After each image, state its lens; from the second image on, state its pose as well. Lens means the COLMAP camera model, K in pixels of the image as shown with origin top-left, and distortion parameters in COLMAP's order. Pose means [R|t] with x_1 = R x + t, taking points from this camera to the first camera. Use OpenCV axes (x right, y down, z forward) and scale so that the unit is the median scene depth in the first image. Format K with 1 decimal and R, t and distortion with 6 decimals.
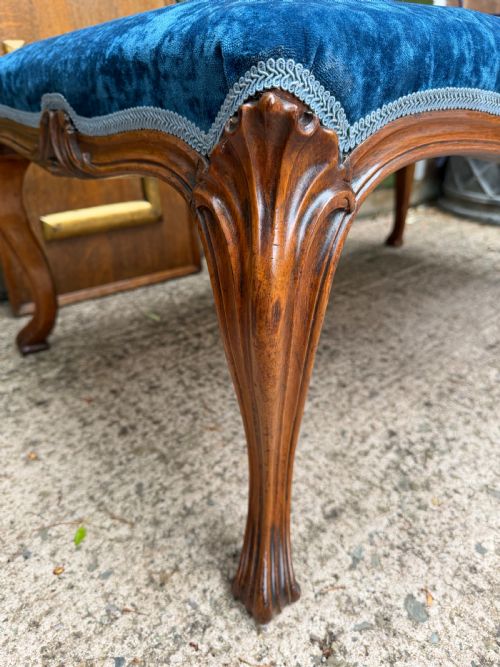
lens RADIAL K [[485.6, 0, 250.0], [0, 485.6, 333.5], [0, 0, 1]] dist [-0.023711, -0.002701]
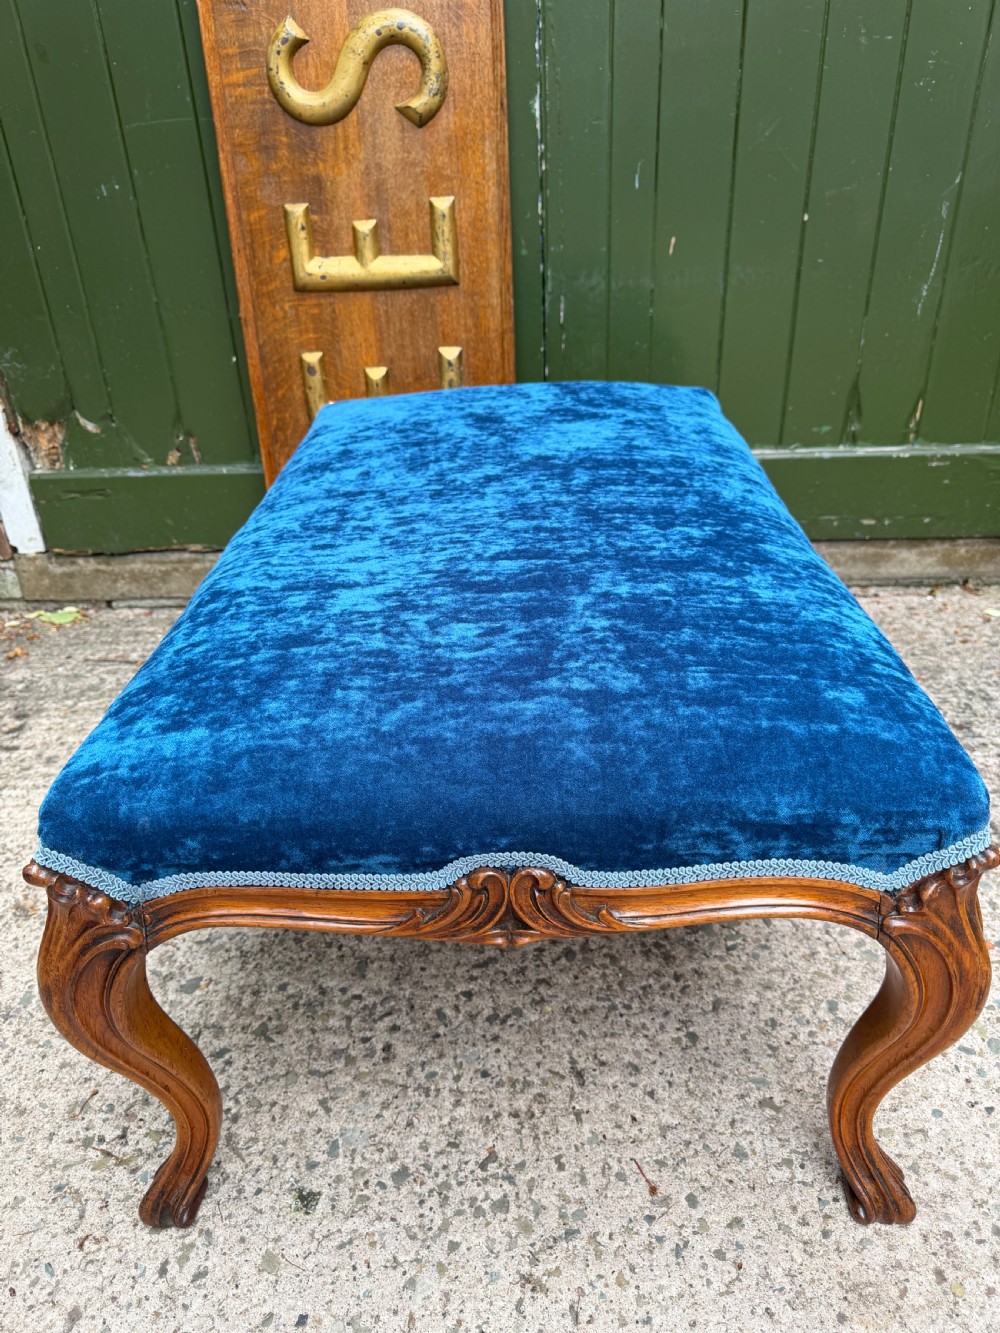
lens RADIAL K [[950.7, 0, 500.7], [0, 950.7, 662.3], [0, 0, 1]] dist [-0.004695, -0.001557]
pose [[0.760461, 0.293029, -0.579511, 2.088693], [-0.249211, 0.955761, 0.156254, -0.810154], [0.599661, 0.025595, 0.799845, -0.526912]]
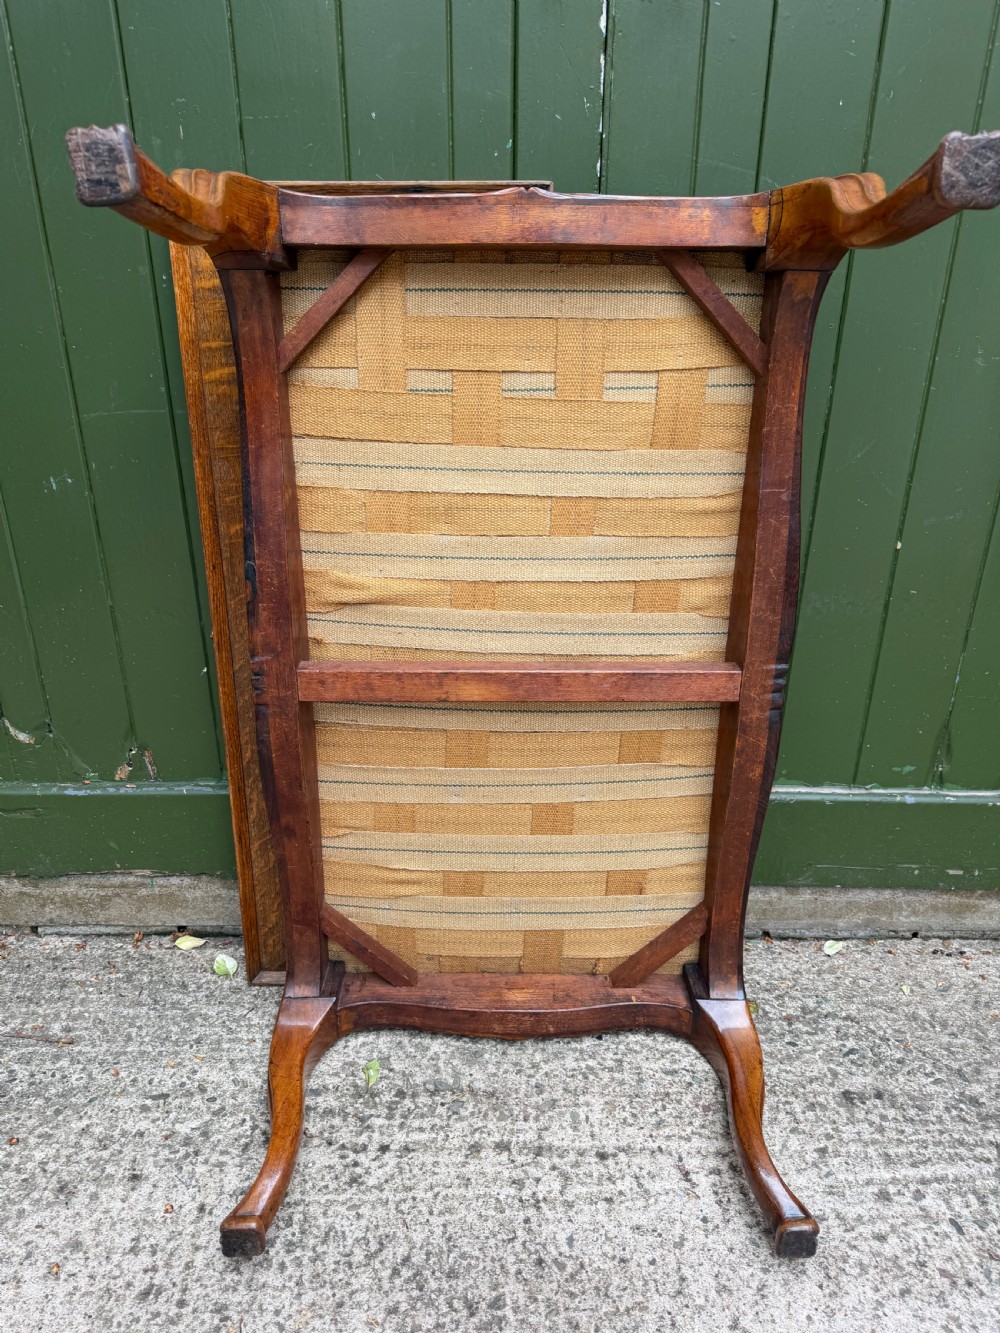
lens RADIAL K [[943.4, 0, 489.4], [0, 943.4, 669.9], [0, 0, 1]] dist [0.002320, -0.000657]
pose [[0.769331, 0.261039, -0.583085, 1.248070], [-0.279372, 0.958281, 0.060401, -1.579583], [0.574526, 0.116429, 0.810163, -0.132030]]
